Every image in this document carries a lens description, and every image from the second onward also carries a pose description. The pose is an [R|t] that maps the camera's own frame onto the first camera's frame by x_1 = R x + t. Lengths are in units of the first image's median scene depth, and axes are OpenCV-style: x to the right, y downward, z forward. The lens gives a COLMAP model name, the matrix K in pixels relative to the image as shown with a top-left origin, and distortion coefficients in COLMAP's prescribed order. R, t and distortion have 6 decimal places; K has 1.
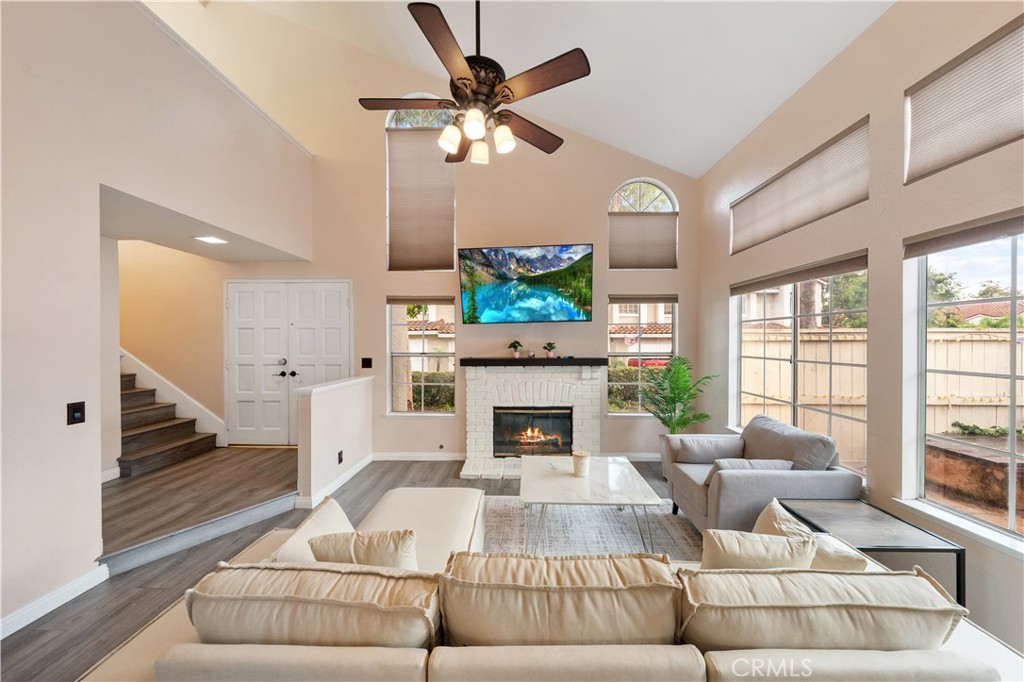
lens RADIAL K [[355.6, 0, 511.7], [0, 355.6, 341.4], [0, 0, 1]] dist [-0.005491, -0.000044]
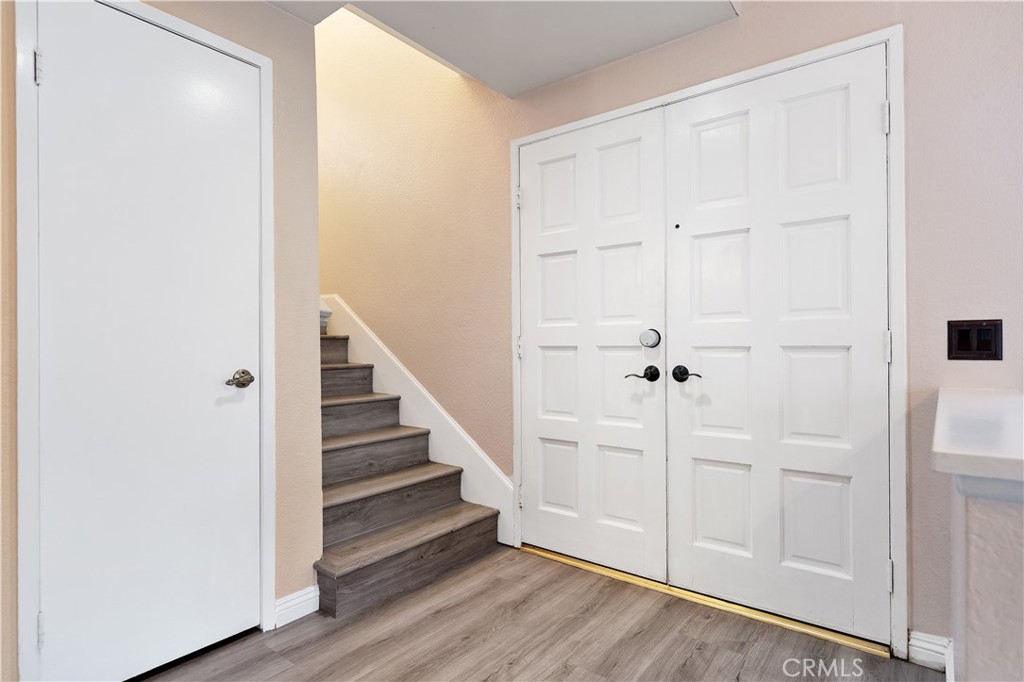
lens RADIAL K [[541.9, 0, 509.2], [0, 541.9, 340.6], [0, 0, 1]] dist [0.000722, 0.000058]
pose [[0.797767, -0.006407, -0.602932, -0.431004], [0.004363, 0.999979, -0.004853, 0.060586], [0.602950, 0.001241, 0.797778, 0.489448]]
